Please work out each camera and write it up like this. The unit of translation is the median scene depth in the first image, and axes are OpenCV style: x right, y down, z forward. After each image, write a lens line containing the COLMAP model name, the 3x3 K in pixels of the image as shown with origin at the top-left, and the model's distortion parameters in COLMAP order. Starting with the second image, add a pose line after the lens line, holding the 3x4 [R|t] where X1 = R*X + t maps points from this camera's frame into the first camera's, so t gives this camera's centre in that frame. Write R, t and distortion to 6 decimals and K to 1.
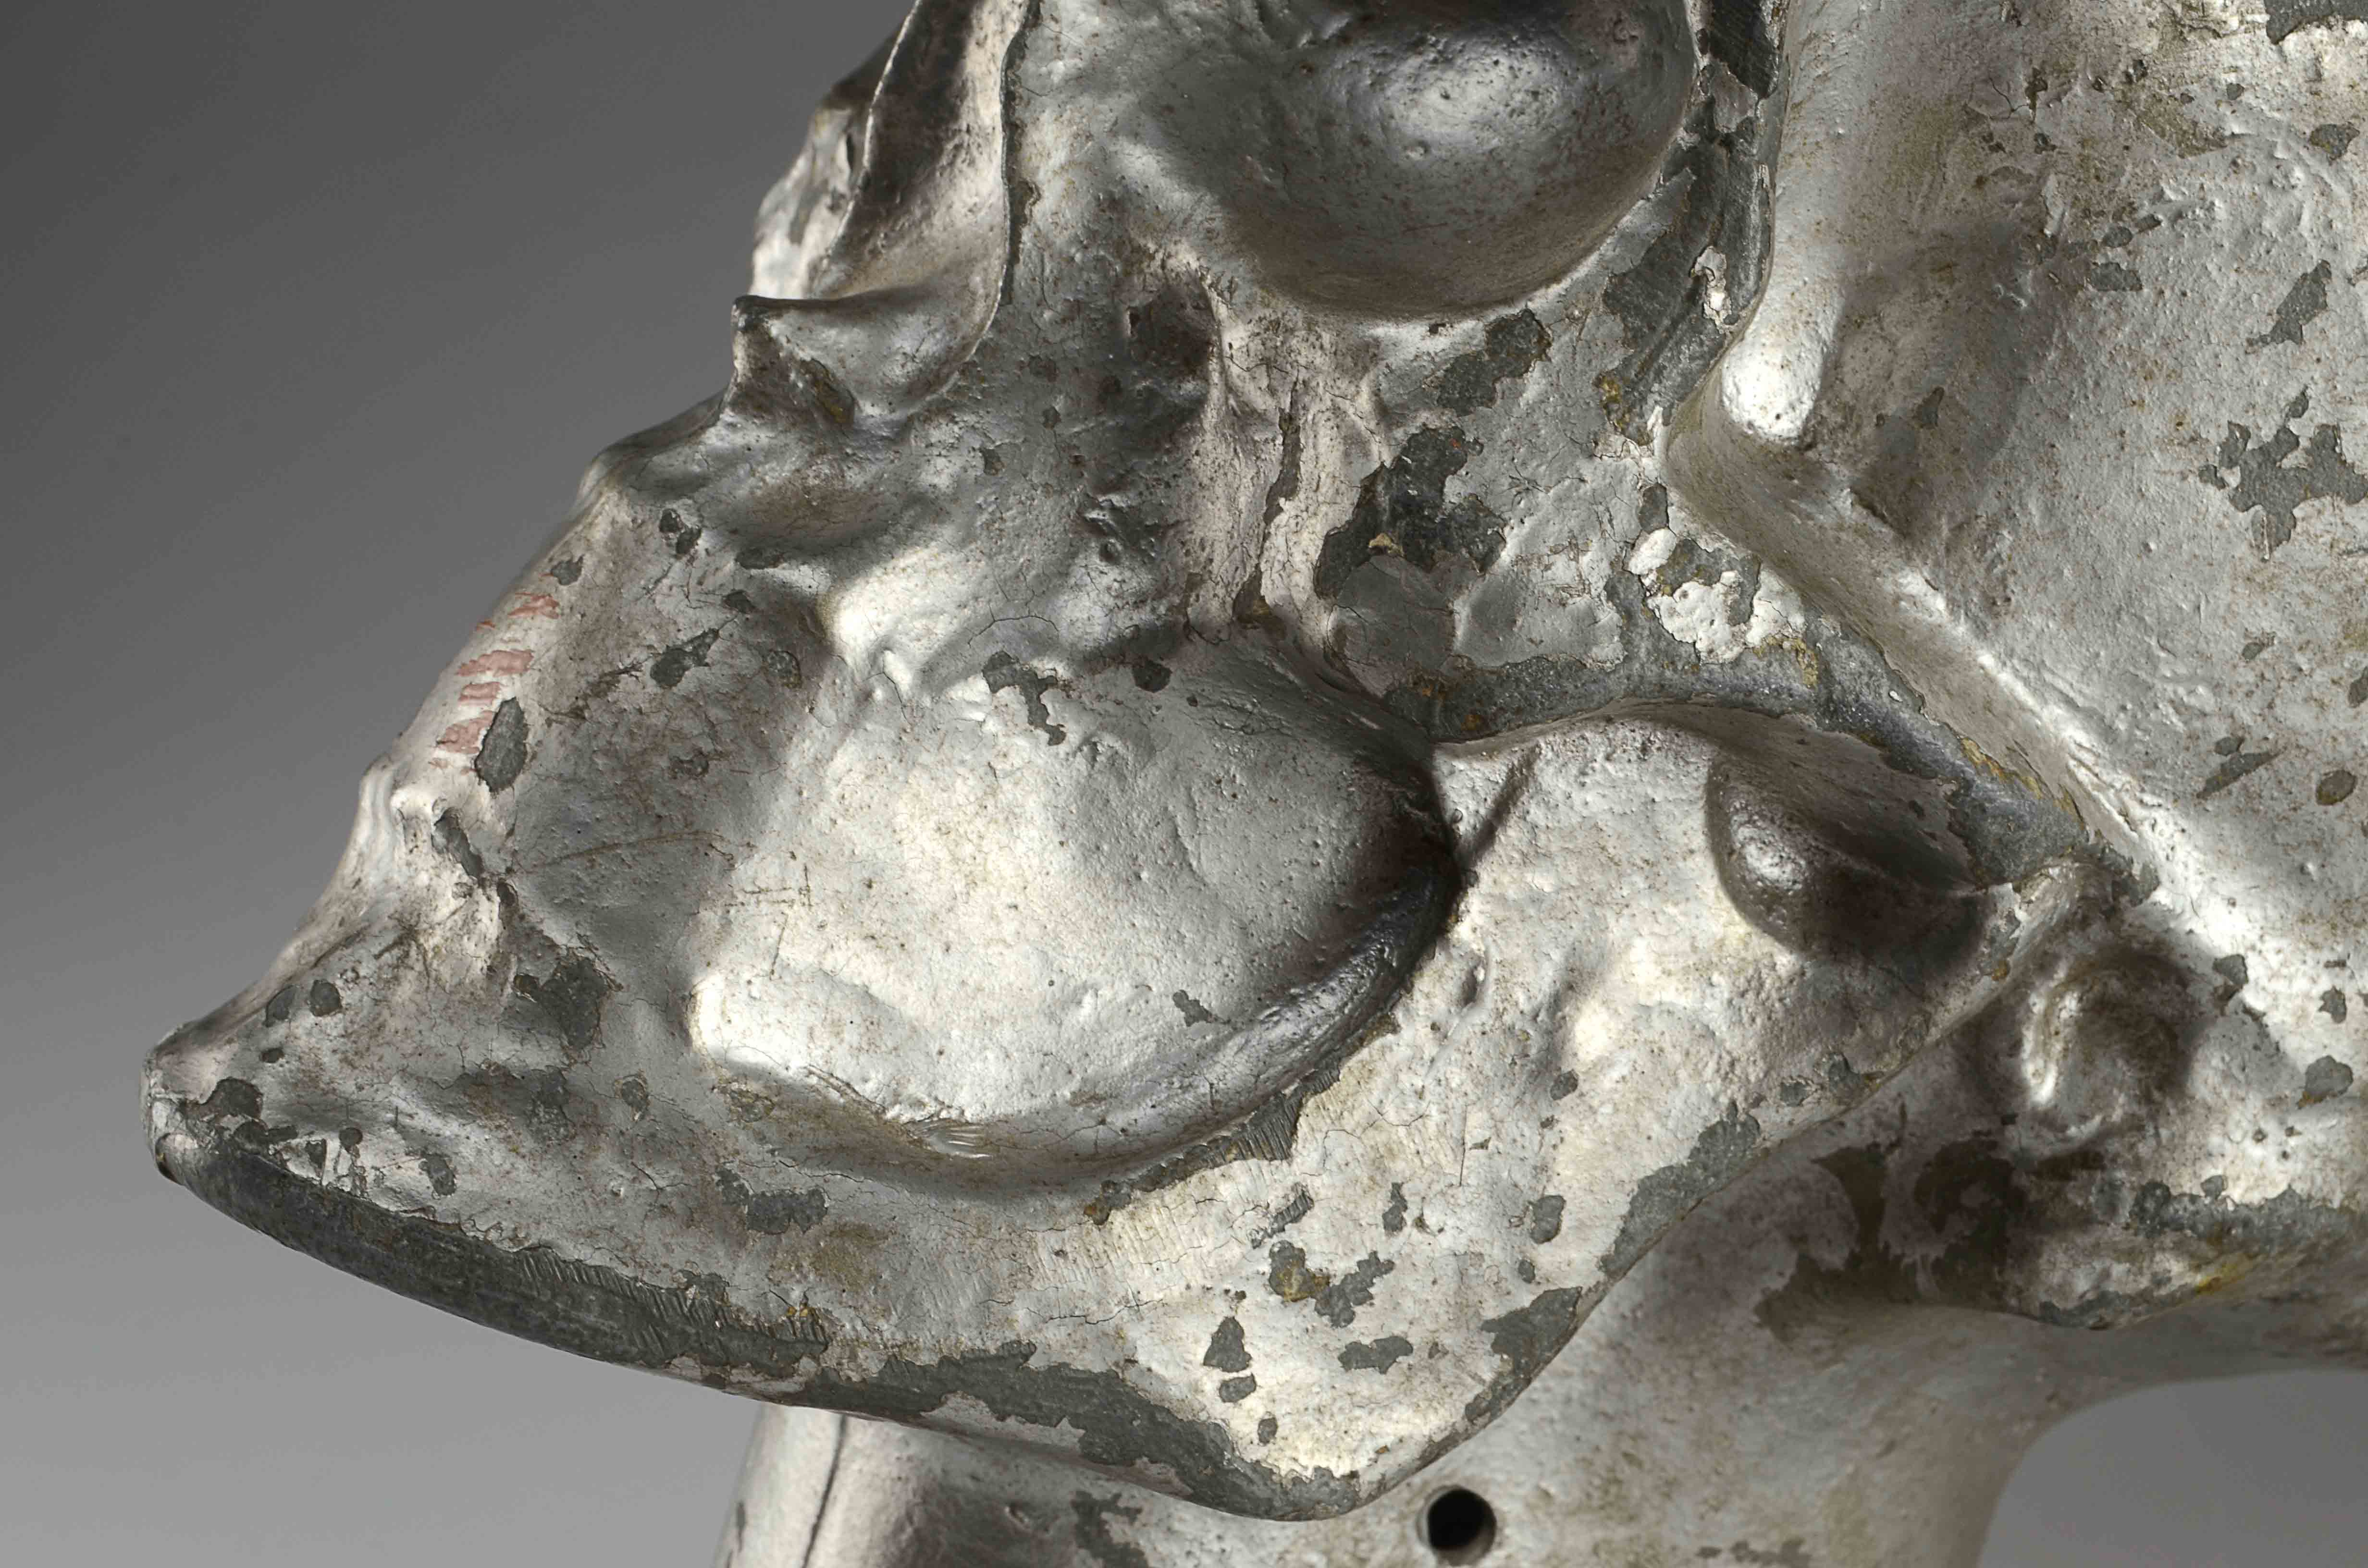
lens RADIAL K [[4717.0, 0, 1205.8], [0, 4717.0, 806.3], [0, 0, 1]] dist [0.019663, 0.000000]
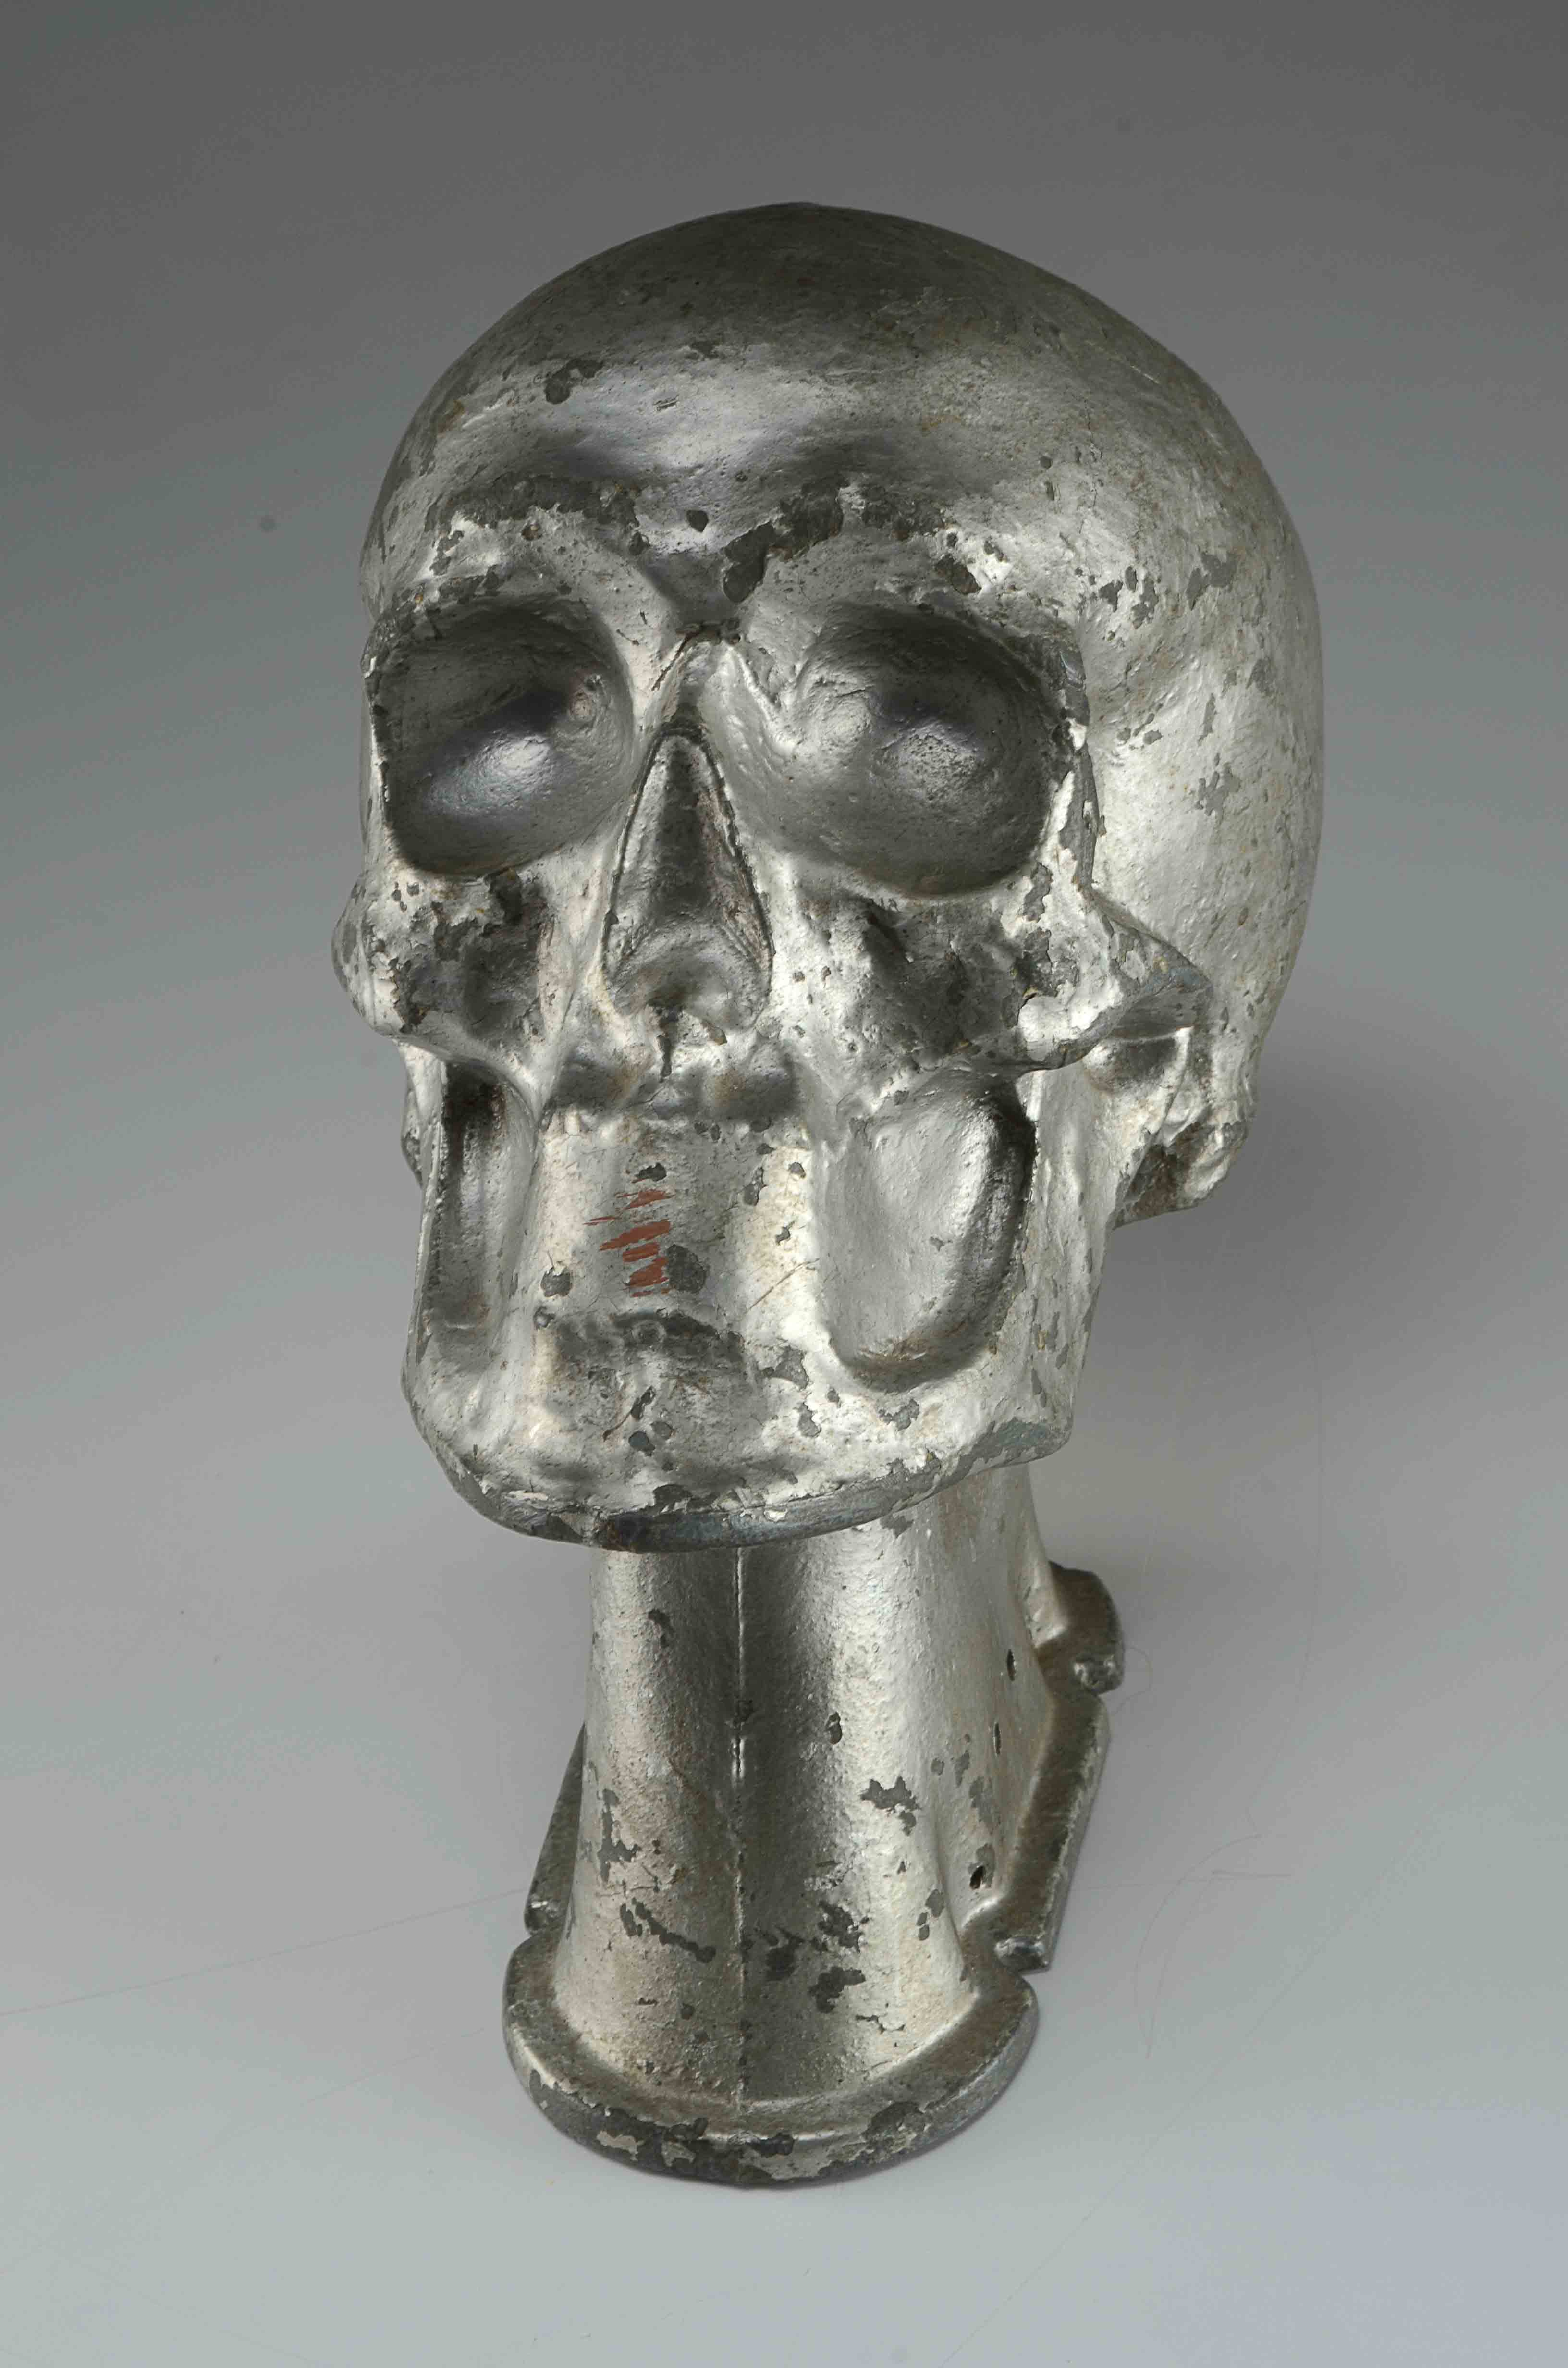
lens RADIAL K [[4932.5, 0, 853.3], [0, 4932.5, 1151.9], [0, 0, 1]] dist [0.104072, 0.000000]
pose [[0.670972, -0.416586, 0.613394, -1.306938], [0.322441, 0.908870, 0.264550, -0.562296], [-0.667704, 0.020278, 0.744151, -0.534536]]
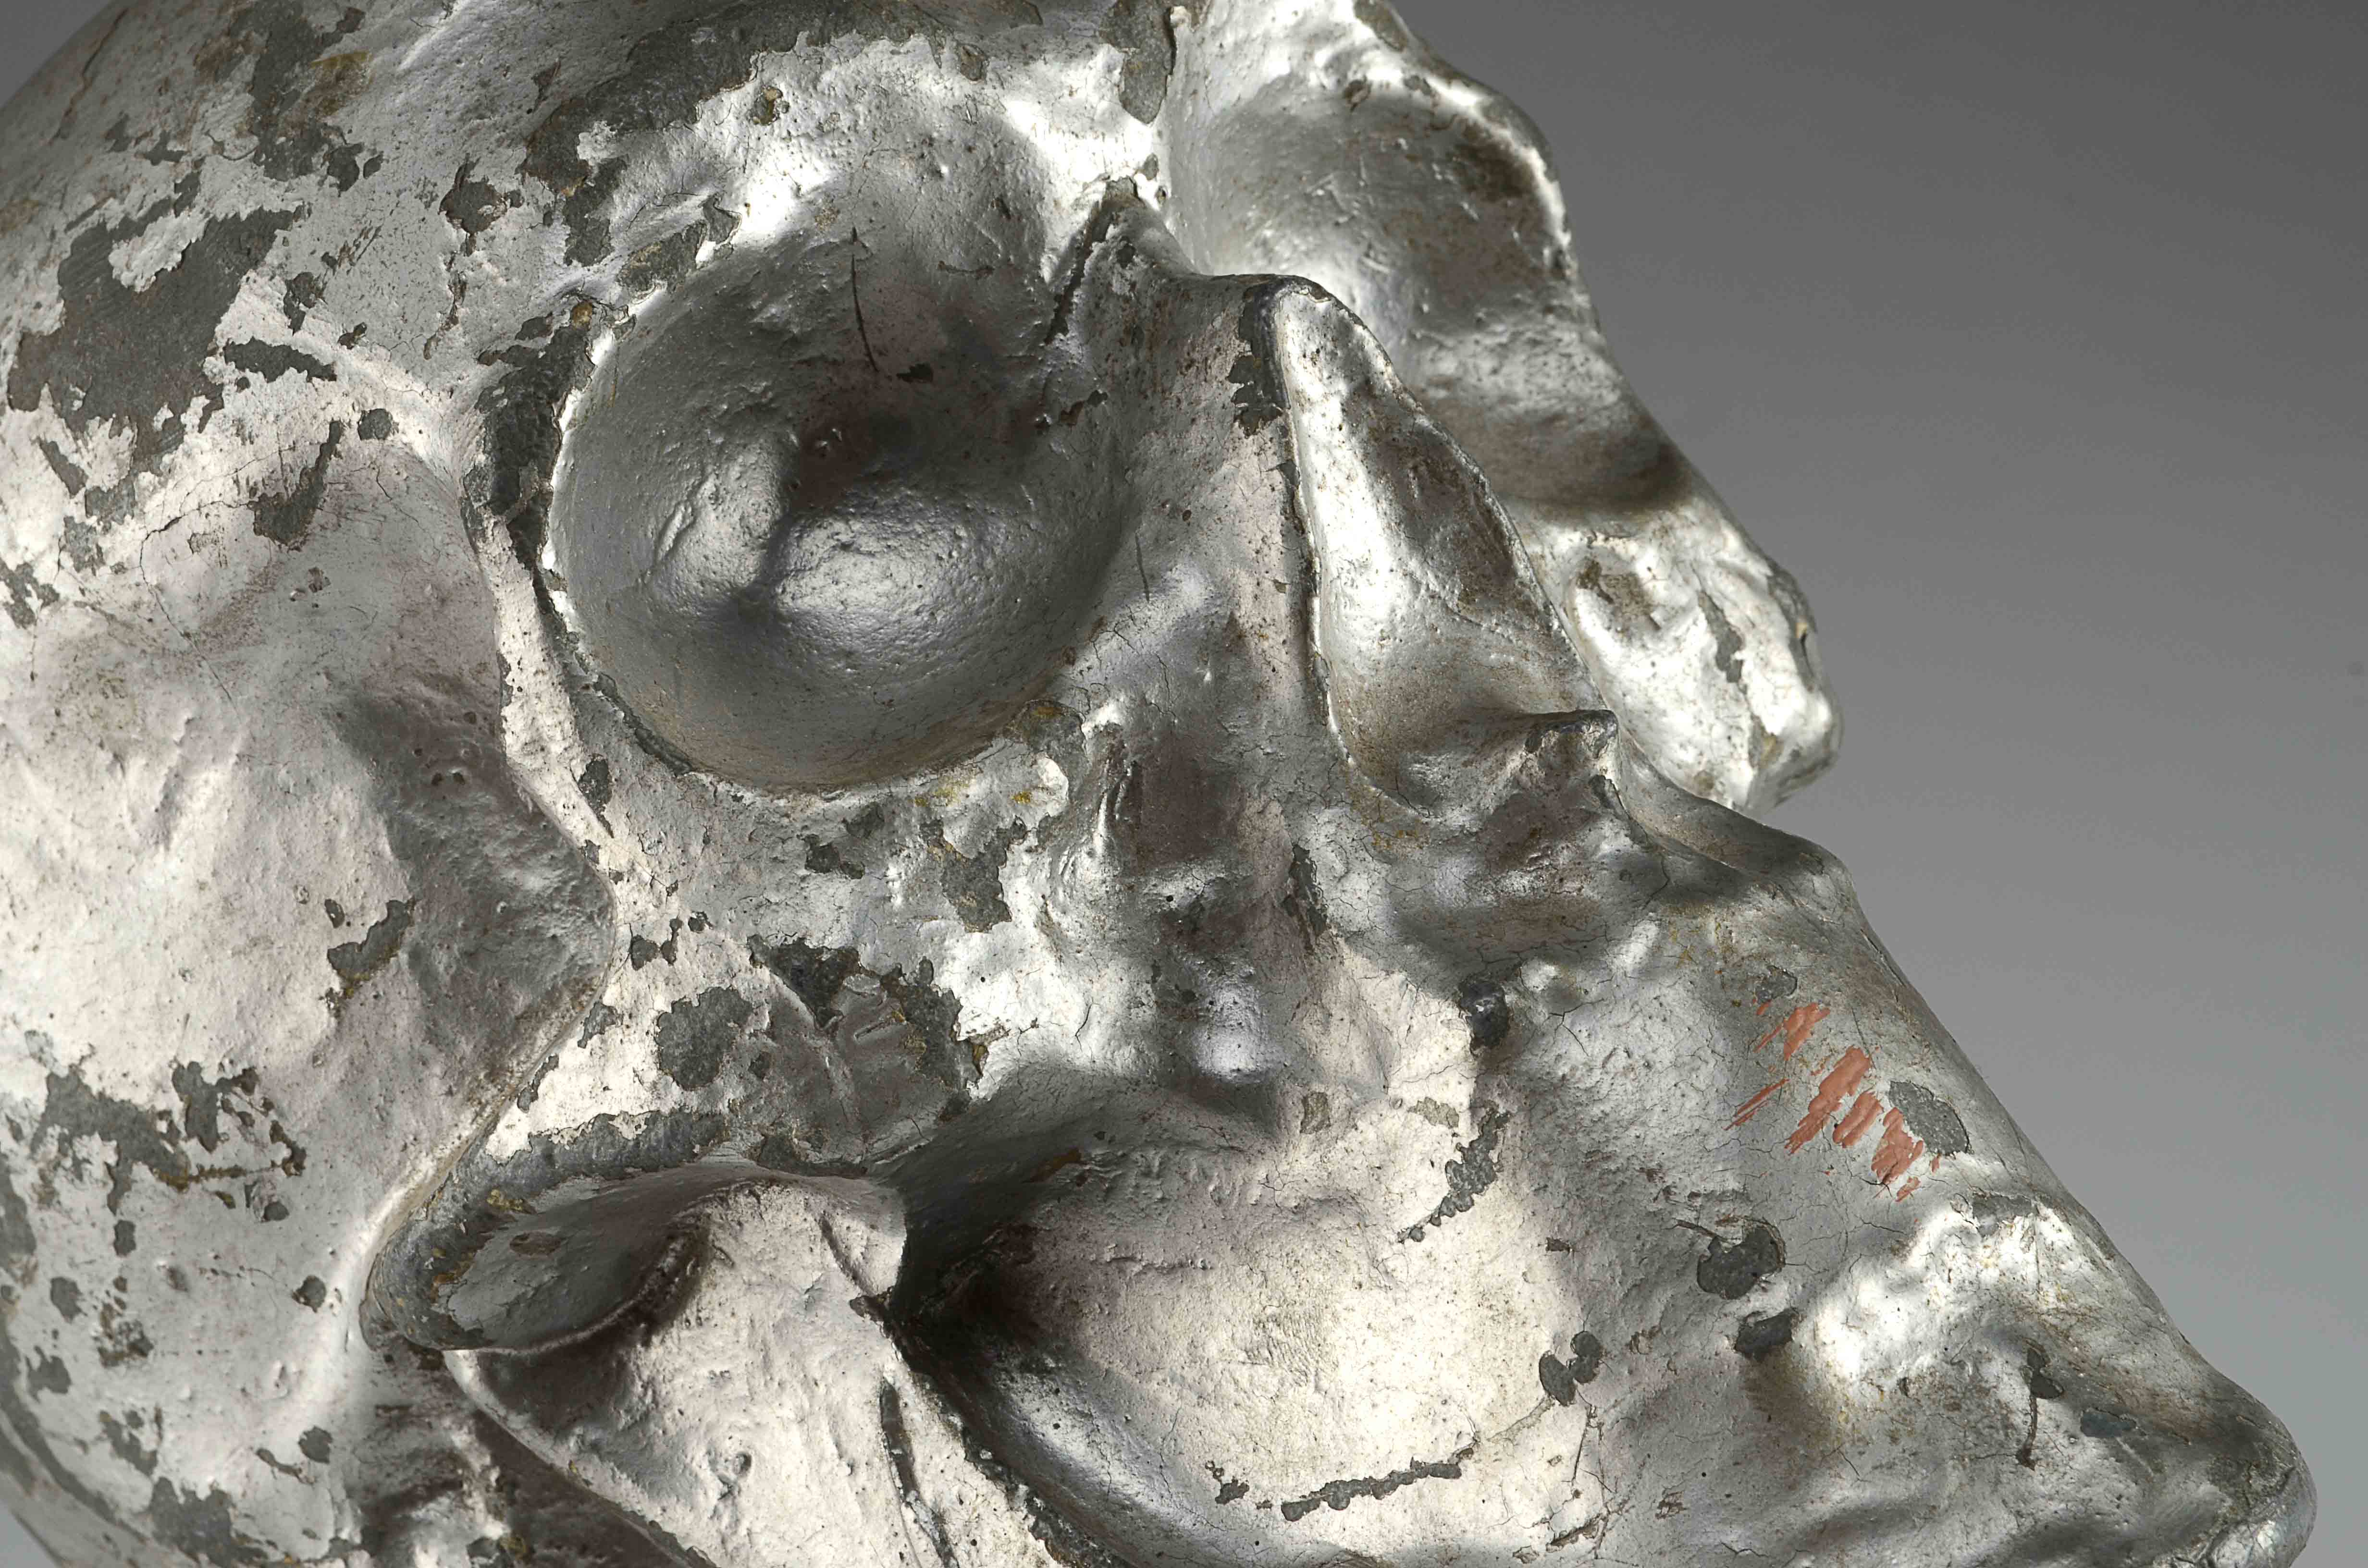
lens RADIAL K [[4717.0, 0, 1182.2], [0, 4717.0, 781.6], [0, 0, 1]] dist [0.019663, 0.000000]
pose [[-0.142433, -0.257996, 0.955589, -1.029543], [0.494385, 0.817836, 0.294494, -0.428159], [-0.857494, 0.514375, 0.011063, 1.082153]]
